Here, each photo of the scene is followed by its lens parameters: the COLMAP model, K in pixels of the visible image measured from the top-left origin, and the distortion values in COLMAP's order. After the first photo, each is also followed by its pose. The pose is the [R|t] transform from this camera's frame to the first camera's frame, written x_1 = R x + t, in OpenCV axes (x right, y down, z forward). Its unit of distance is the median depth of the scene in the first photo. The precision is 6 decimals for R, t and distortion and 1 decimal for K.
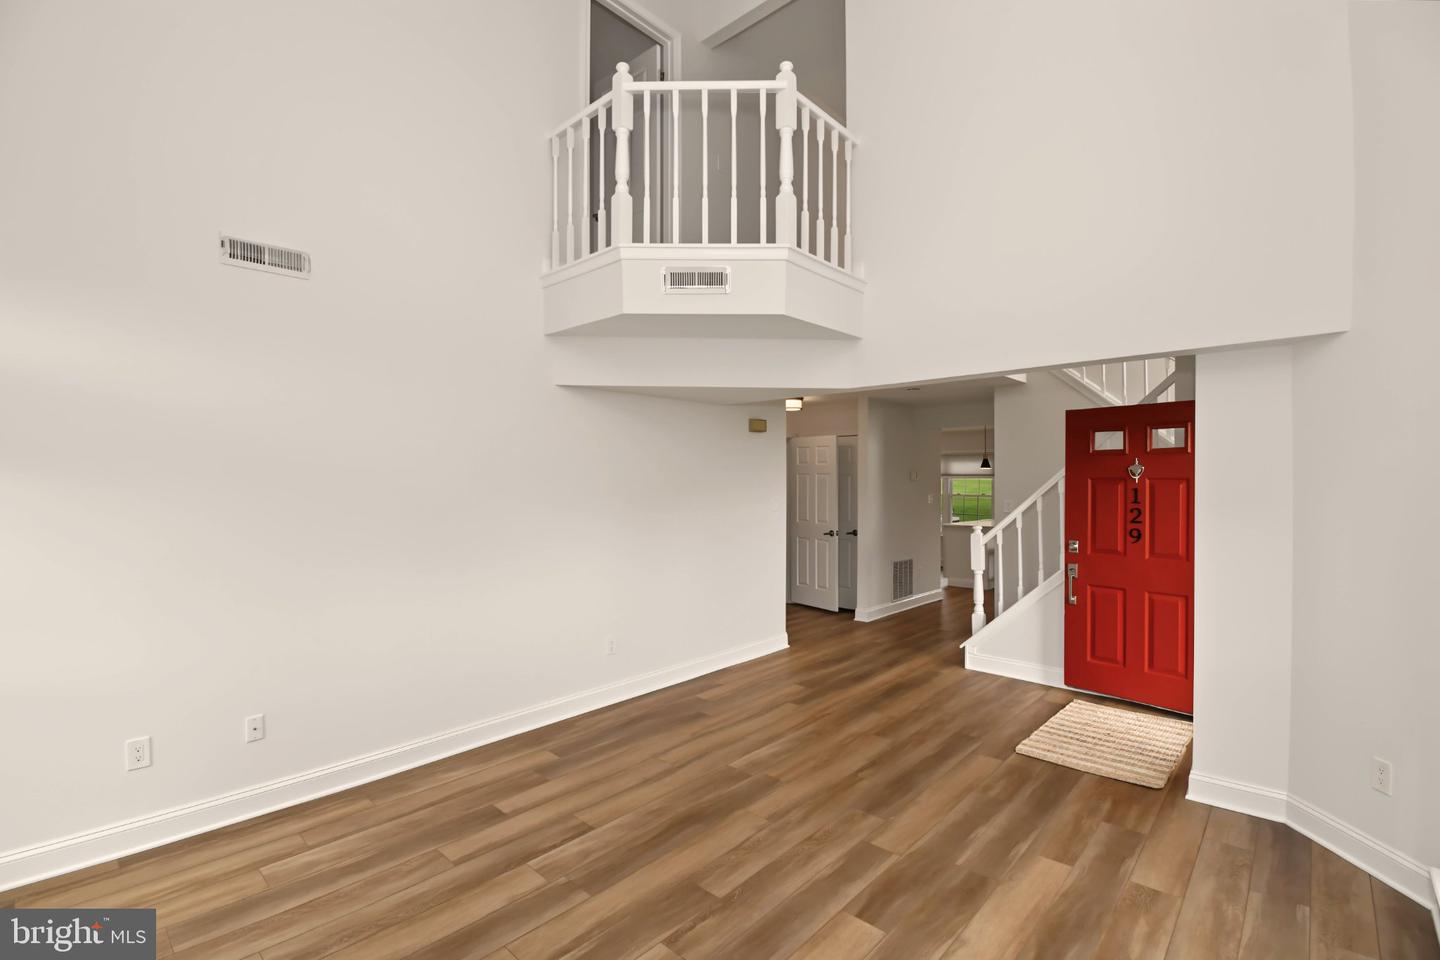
lens RADIAL K [[644.2, 0, 727.2], [0, 644.2, 481.9], [0, 0, 1]] dist [-0.005407, -0.002815]
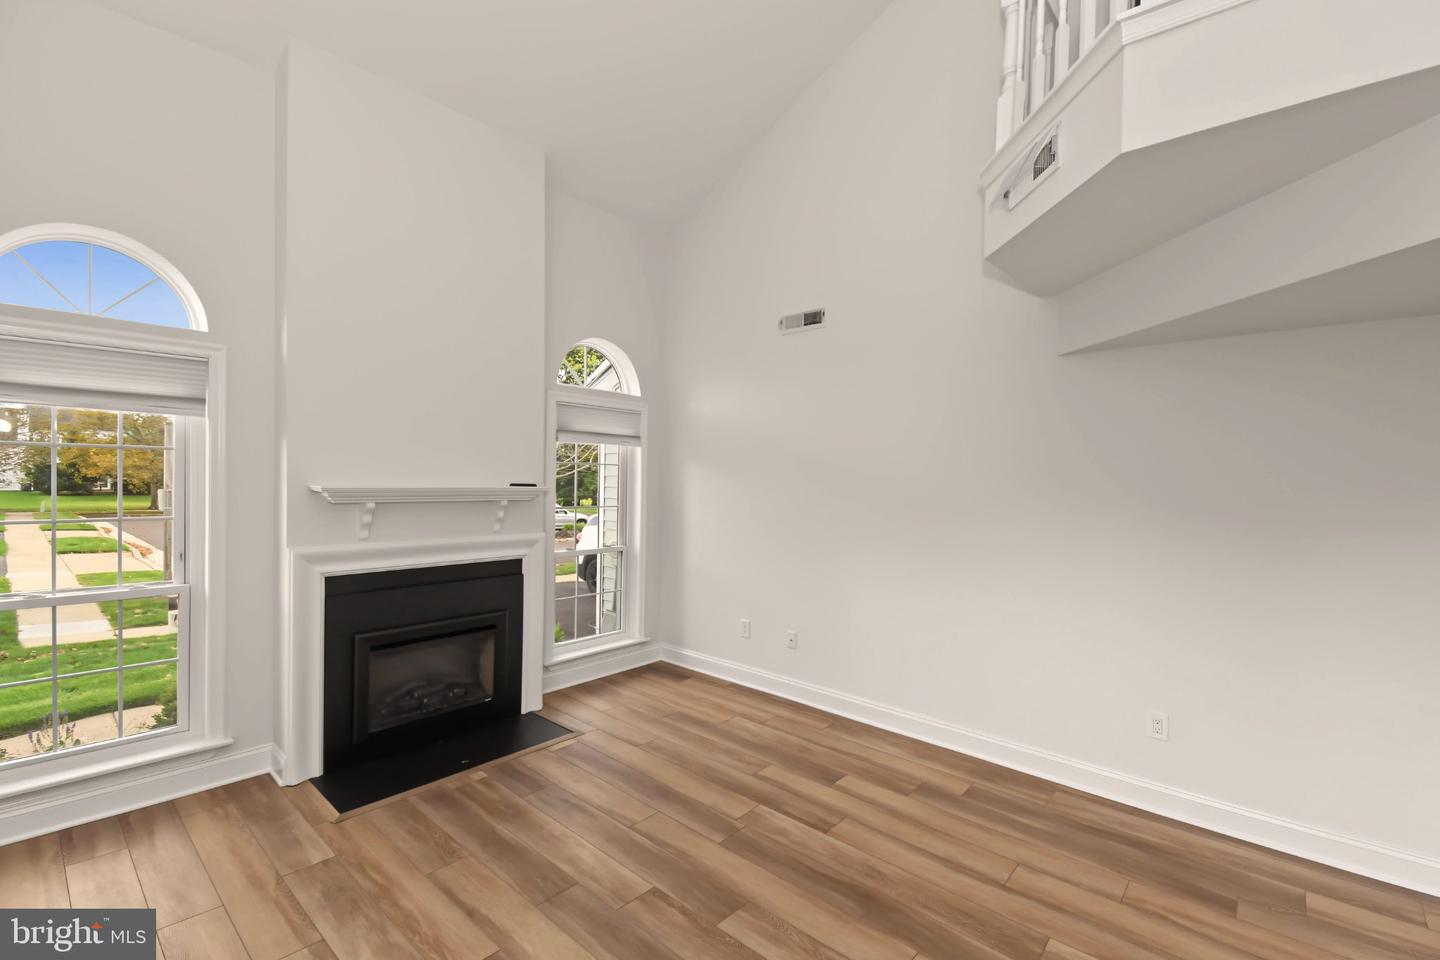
lens RADIAL K [[644.2, 0, 719.9], [0, 644.2, 489.9], [0, 0, 1]] dist [-0.005407, -0.002815]
pose [[-0.005512, 0.024229, -0.999691, 0.562863], [-0.025346, 0.999382, 0.024362, 0.005406], [0.999664, 0.025472, -0.004895, 0.632368]]
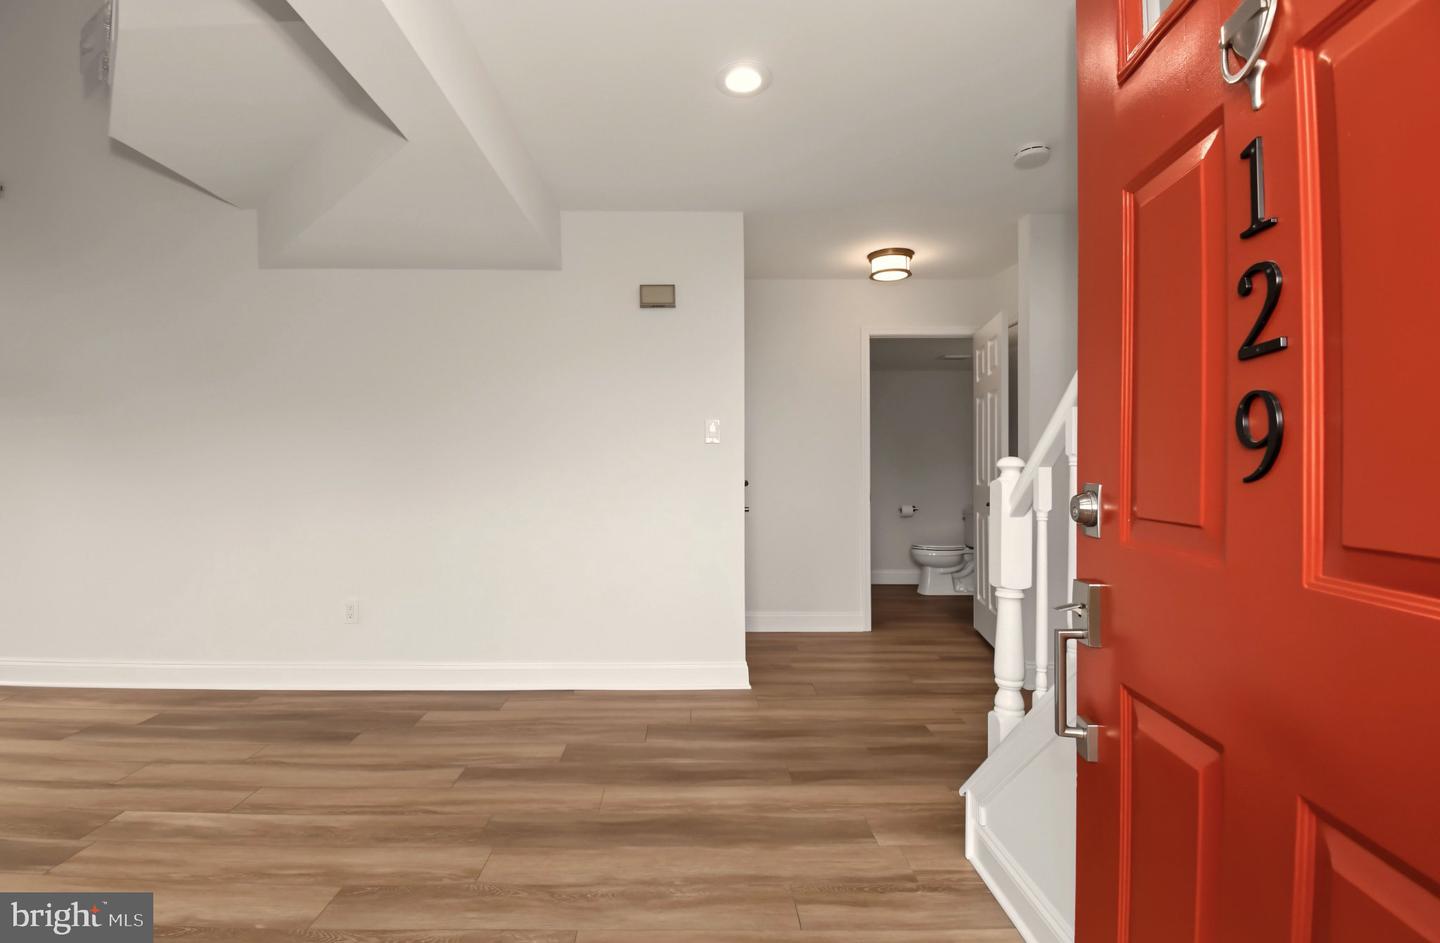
lens RADIAL K [[663.4, 0, 723.6], [0, 663.4, 465.9], [0, 0, 1]] dist [-0.025516, -0.002862]
pose [[0.673776, -0.009153, -0.738879, 0.792675], [0.005660, 0.999958, -0.007226, 0.108428], [0.738914, 0.000687, 0.673800, 0.943937]]
